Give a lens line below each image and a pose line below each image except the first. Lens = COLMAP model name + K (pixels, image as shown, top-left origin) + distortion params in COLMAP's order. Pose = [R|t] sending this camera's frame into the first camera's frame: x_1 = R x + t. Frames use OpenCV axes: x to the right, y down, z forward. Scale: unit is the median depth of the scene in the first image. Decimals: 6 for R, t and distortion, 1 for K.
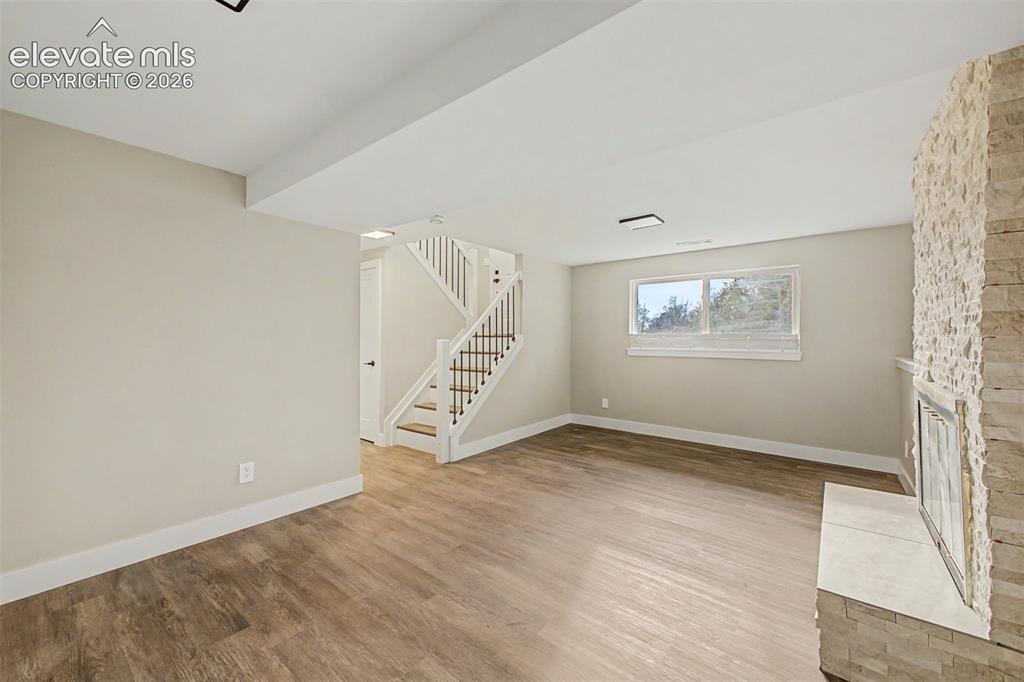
lens RADIAL K [[403.1, 0, 508.9], [0, 403.1, 338.5], [0, 0, 1]] dist [0.019892, -0.006533]
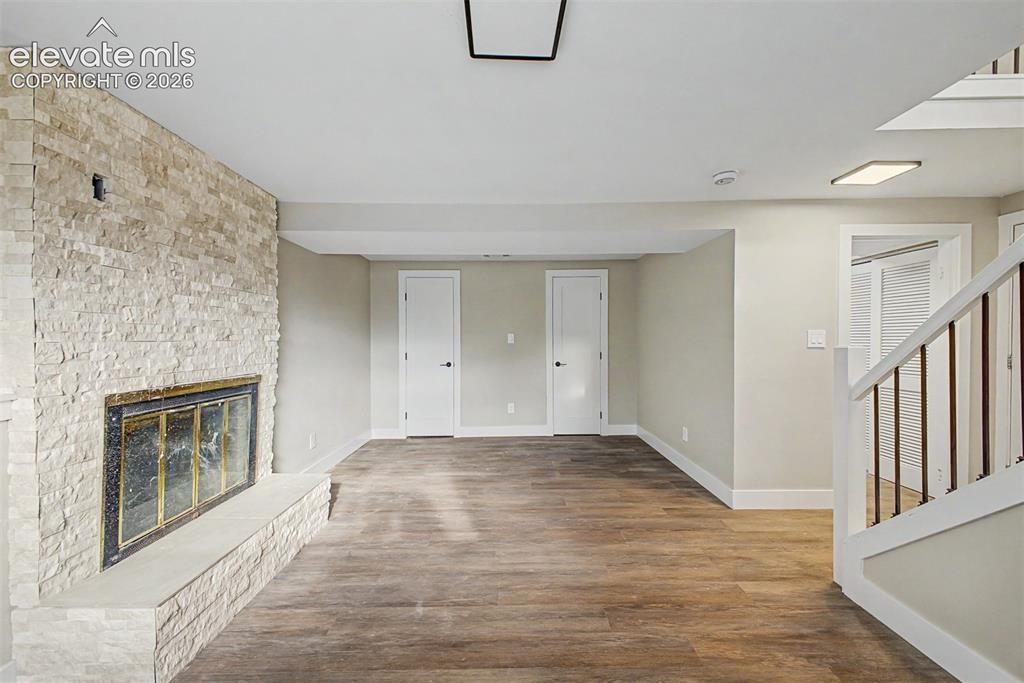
lens RADIAL K [[403.1, 0, 508.9], [0, 403.1, 339.0], [0, 0, 1]] dist [0.019892, -0.006533]
pose [[-0.774838, 0.005025, -0.632140, 0.687040], [0.005004, 0.999986, 0.001815, -0.013443], [0.632140, -0.001757, -0.774852, 1.566679]]
